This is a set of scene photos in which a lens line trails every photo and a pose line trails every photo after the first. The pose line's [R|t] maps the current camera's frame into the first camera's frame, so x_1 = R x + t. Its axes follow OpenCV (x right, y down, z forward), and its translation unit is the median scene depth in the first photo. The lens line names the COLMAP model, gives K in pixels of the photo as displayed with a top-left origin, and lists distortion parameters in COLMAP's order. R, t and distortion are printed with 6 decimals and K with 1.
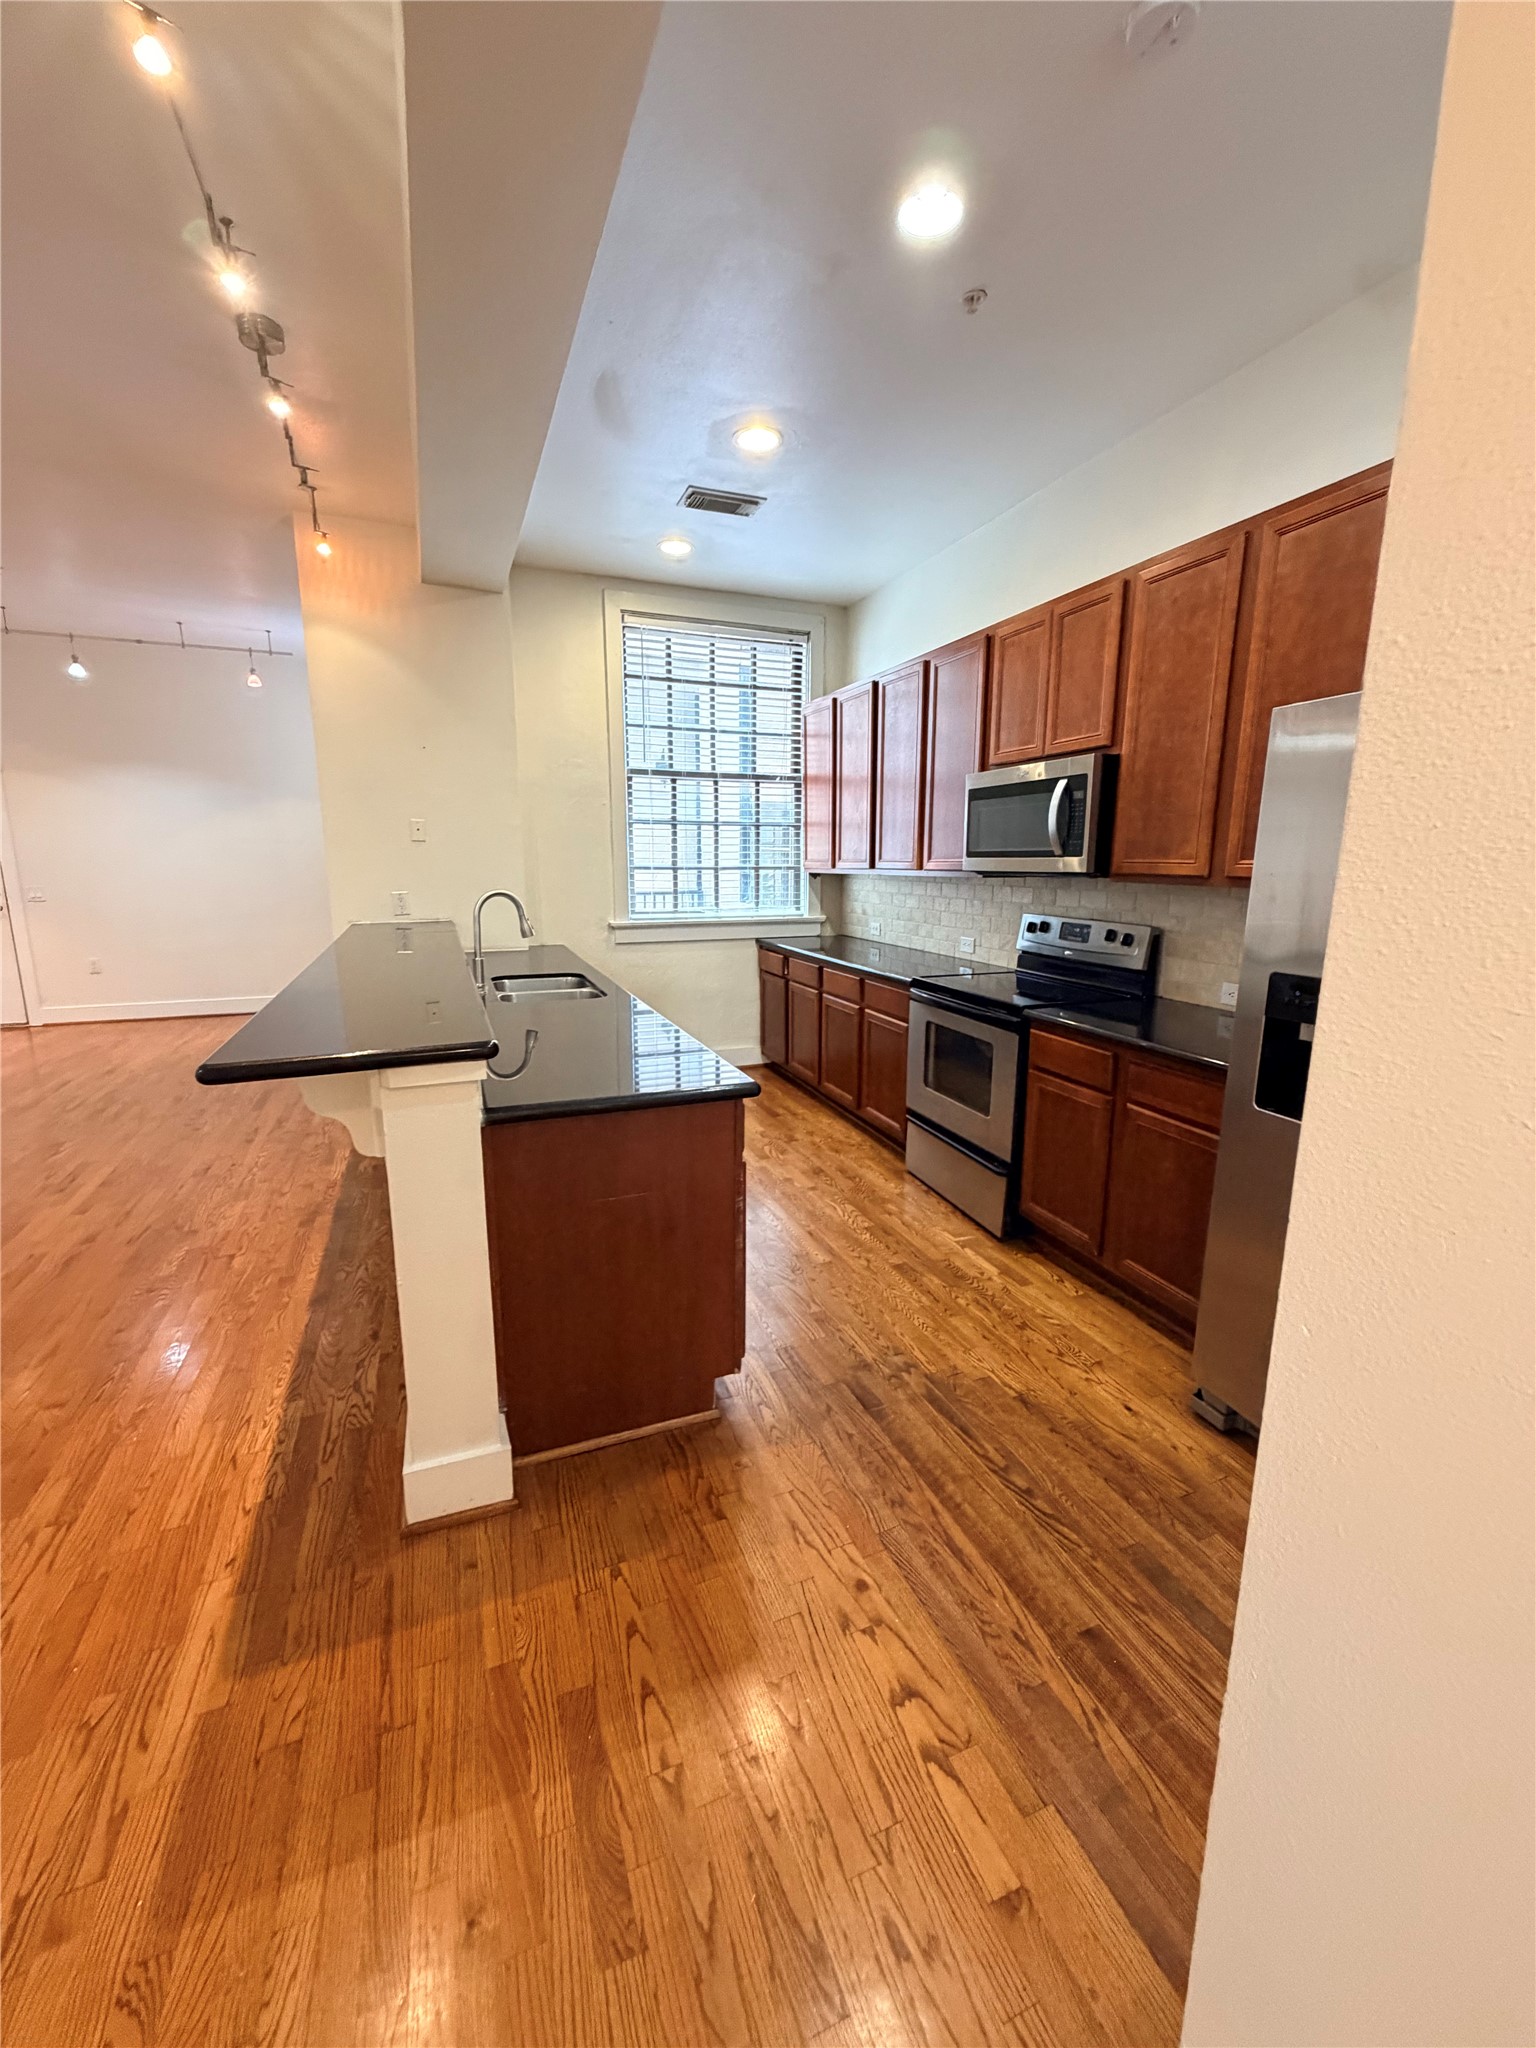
lens RADIAL K [[821.1, 0, 768.8], [0, 821.1, 1014.7], [0, 0, 1]] dist [0.000991, 0.000171]
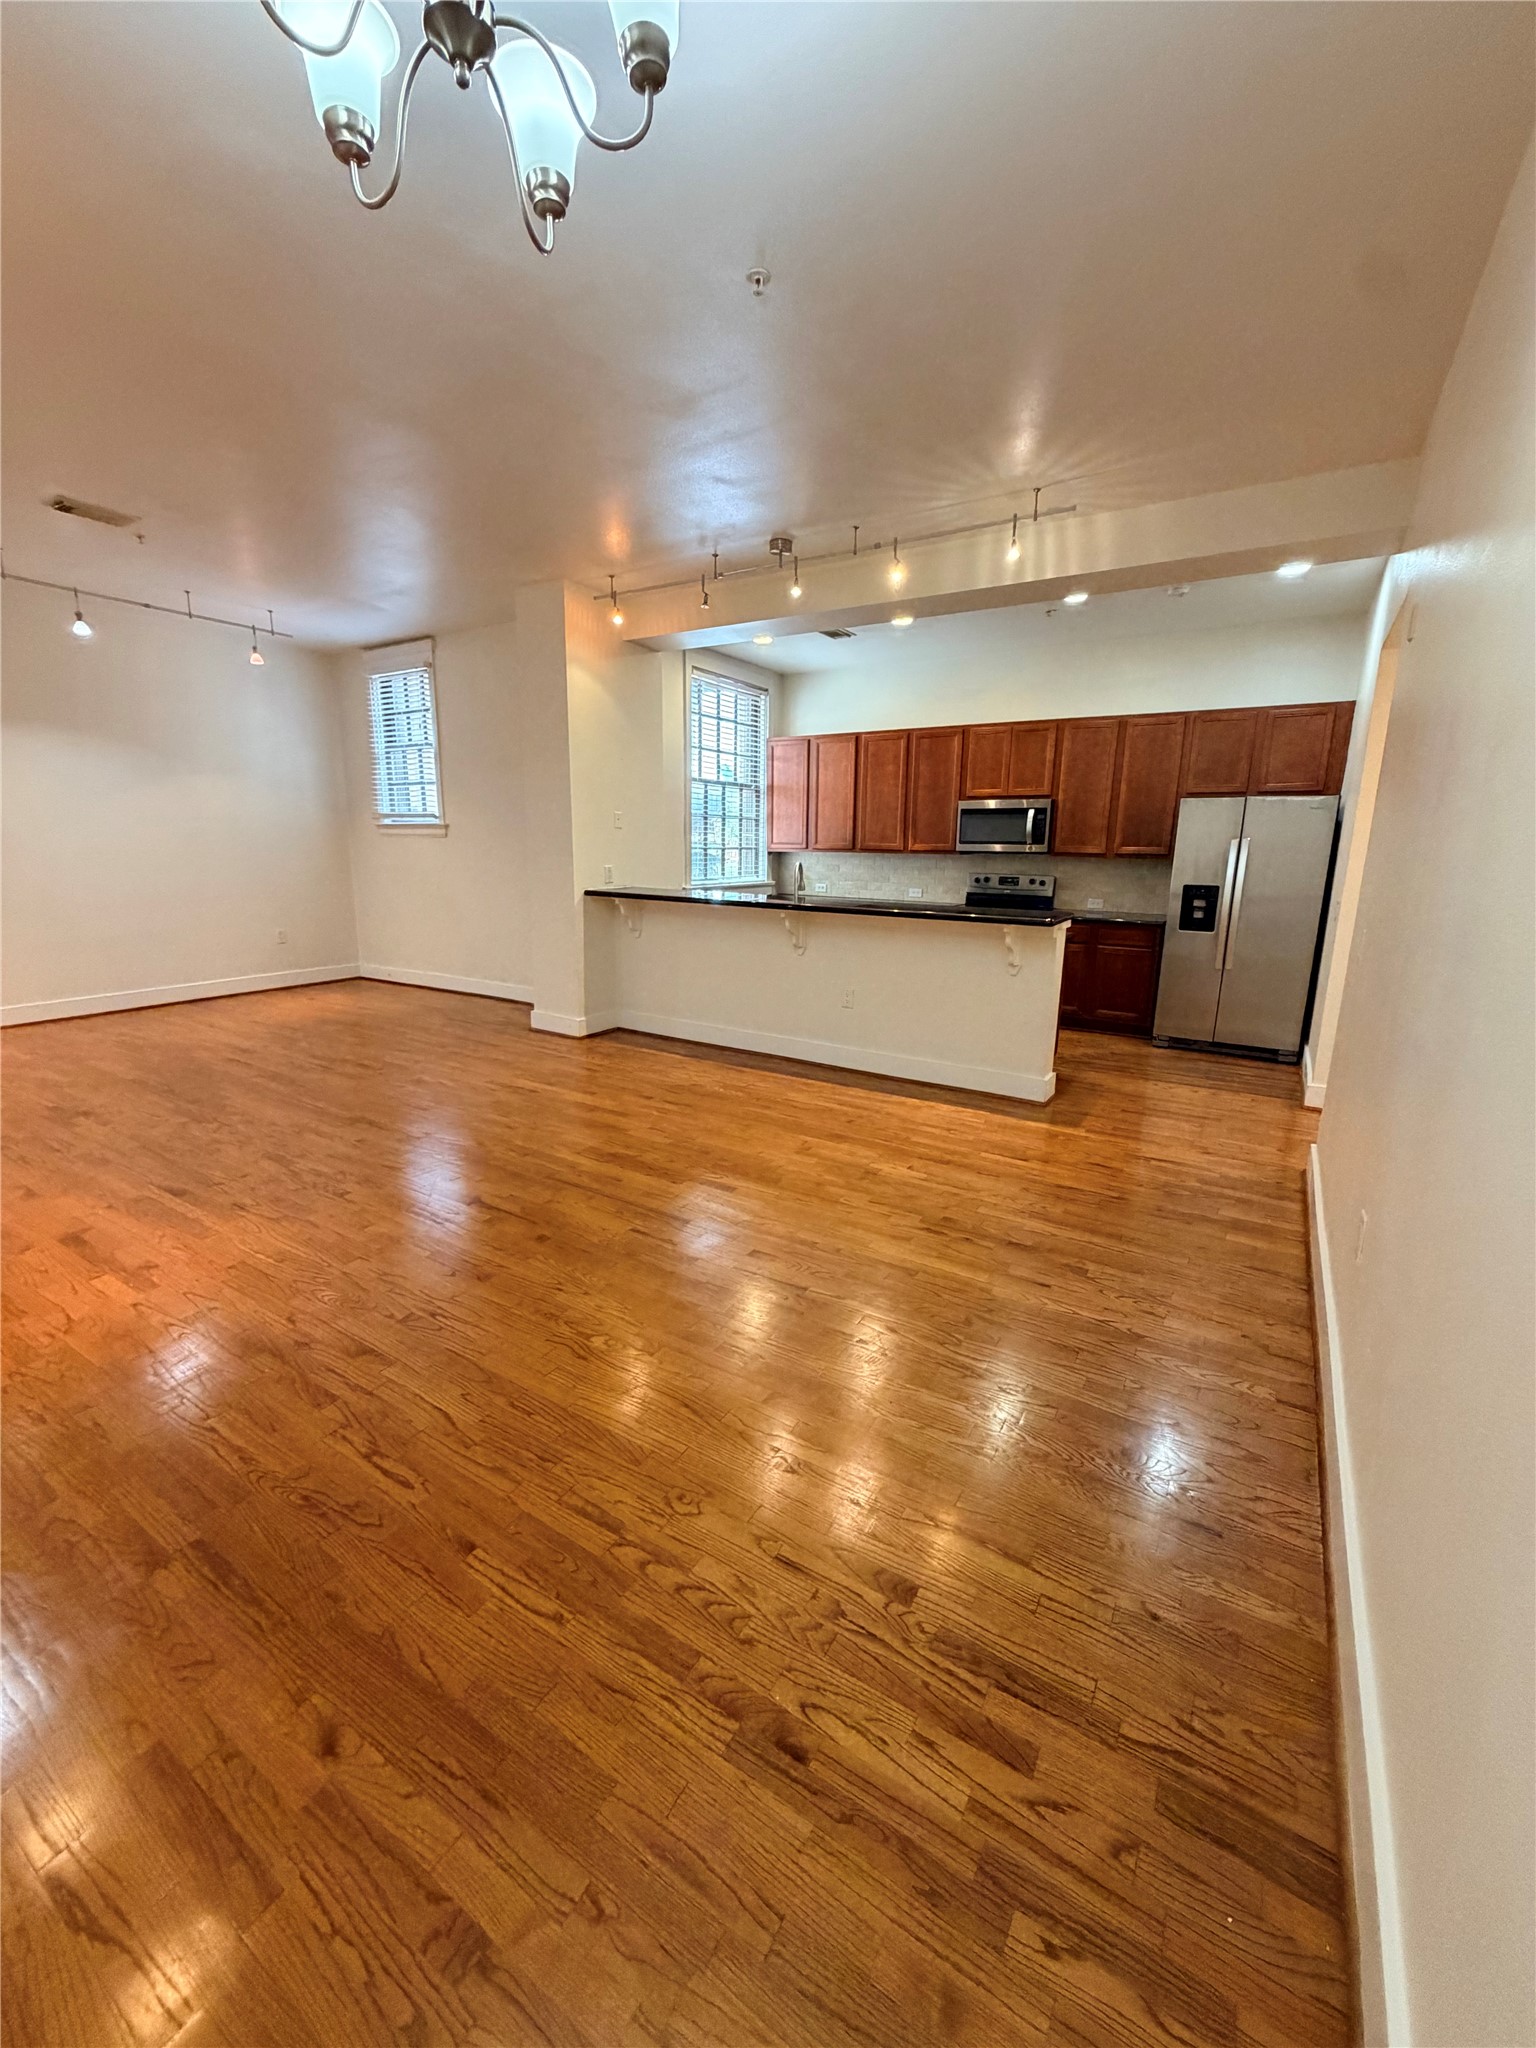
lens RADIAL K [[821.1, 0, 766.8], [0, 821.1, 1017.9], [0, 0, 1]] dist [0.000991, 0.000171]
pose [[0.804326, -0.116740, 0.582608, -0.919720], [0.099535, 0.993126, 0.061584, 0.036032], [-0.585792, 0.008456, 0.810417, -0.210676]]
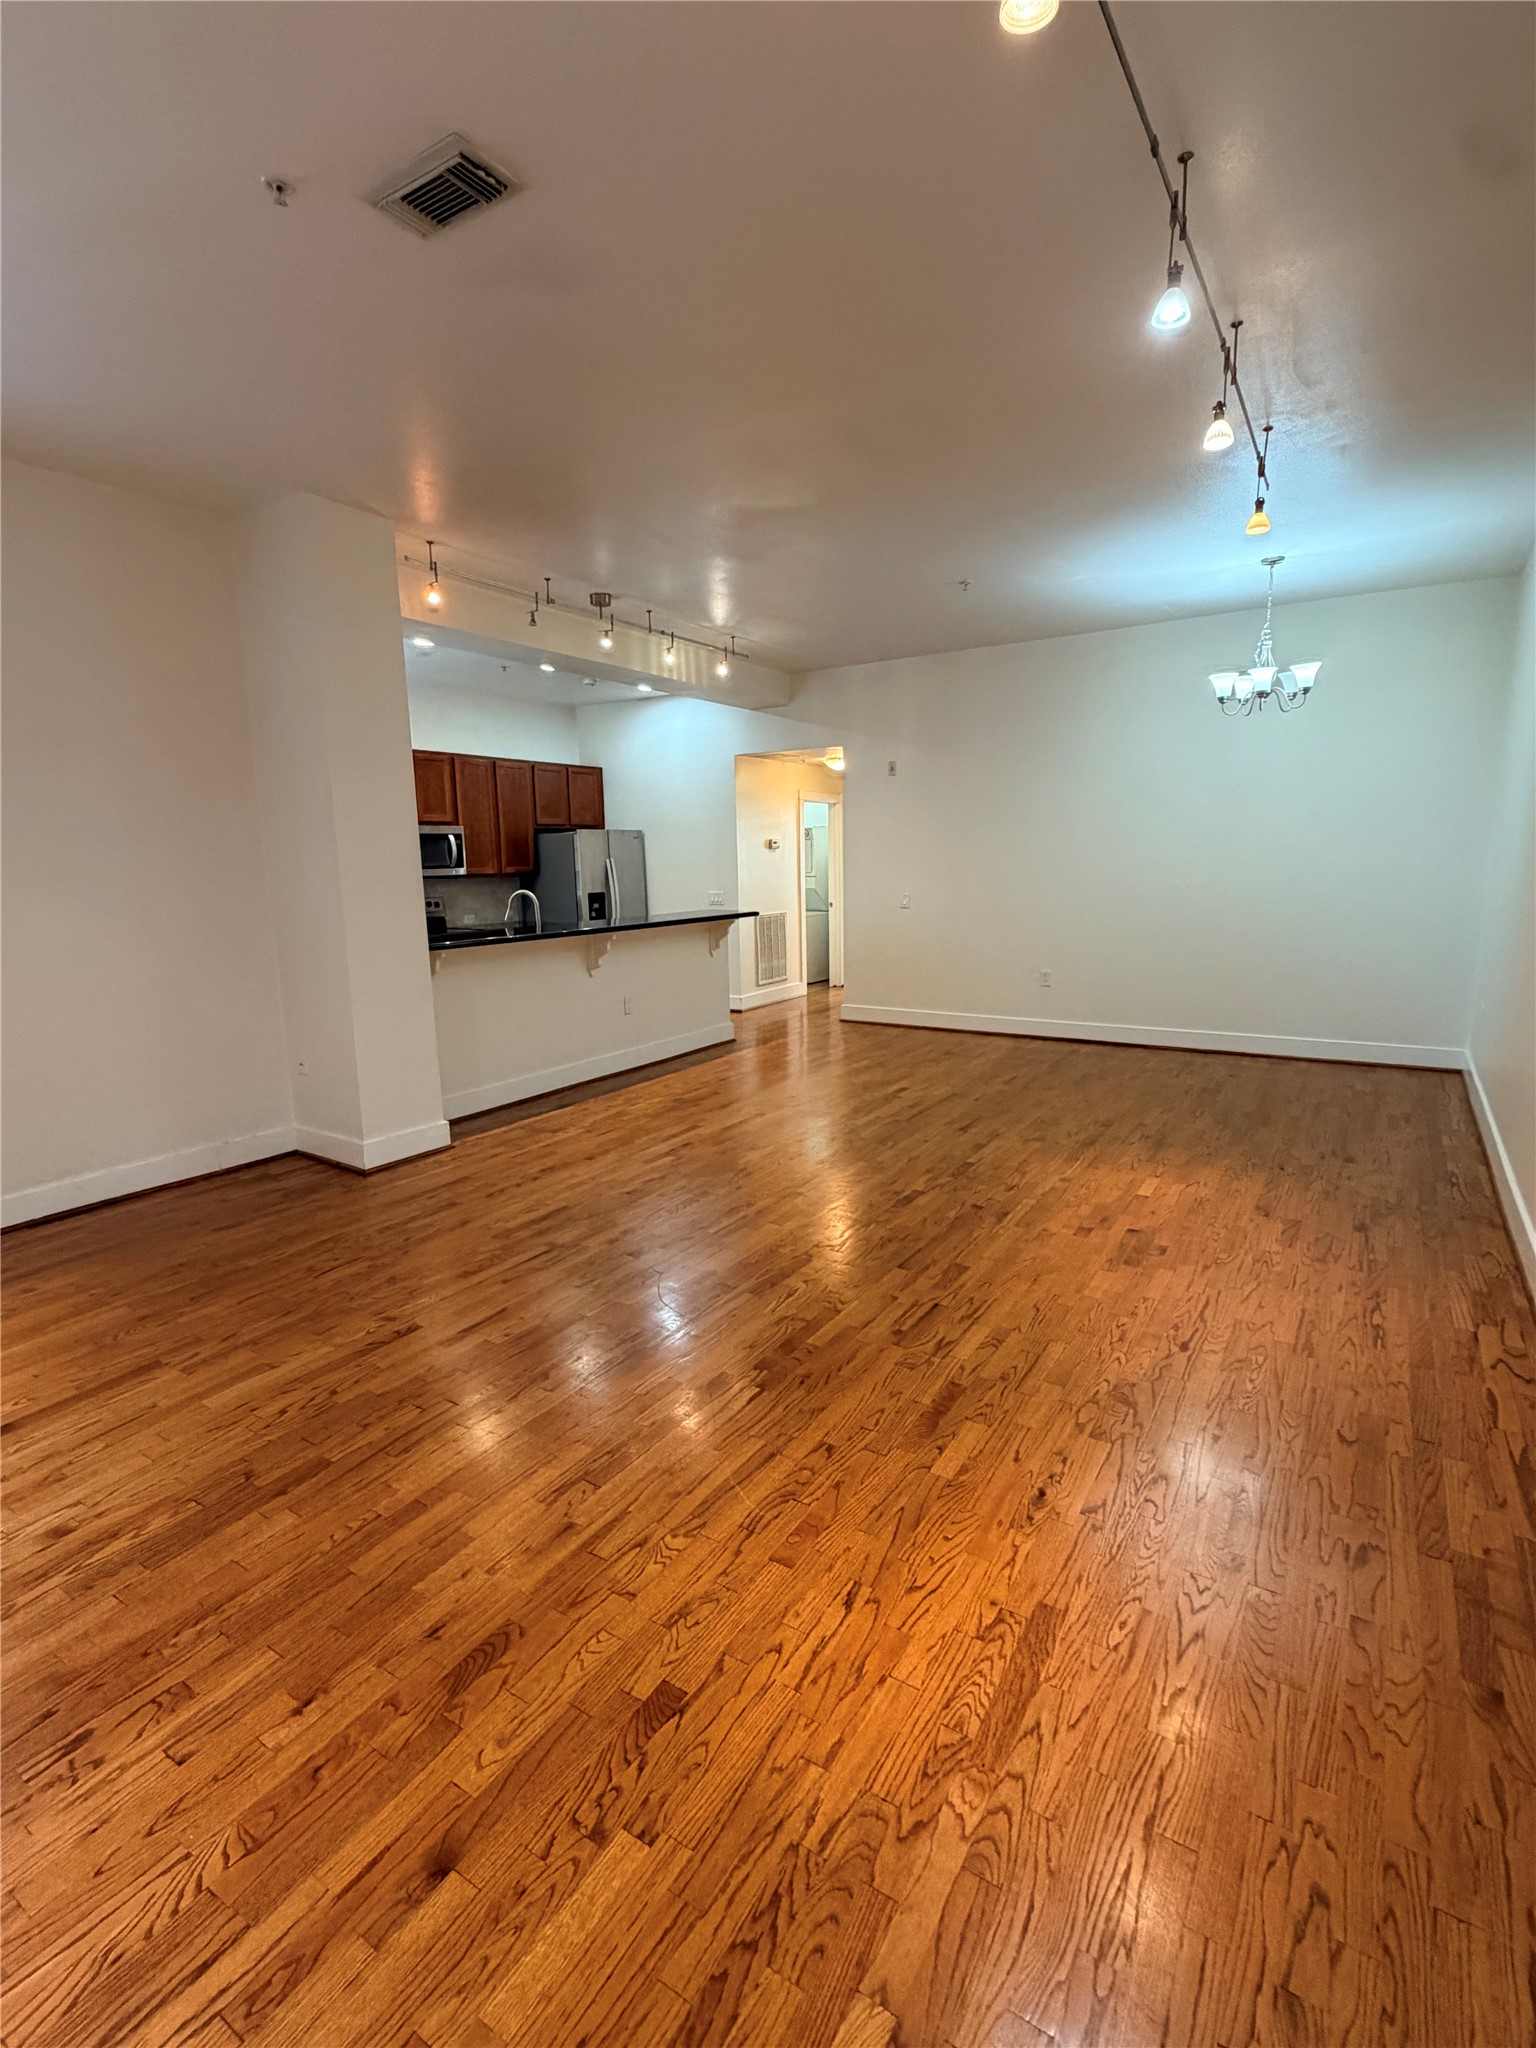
lens RADIAL K [[961.6, 0, 773.0], [0, 961.6, 1023.0], [0, 0, 1]] dist [0.002748, 0.000094]
pose [[-0.587009, -0.131874, 0.798768, -1.430937], [0.169956, 0.944585, 0.280847, -0.233213], [-0.791540, 0.300615, -0.532067, 1.118198]]
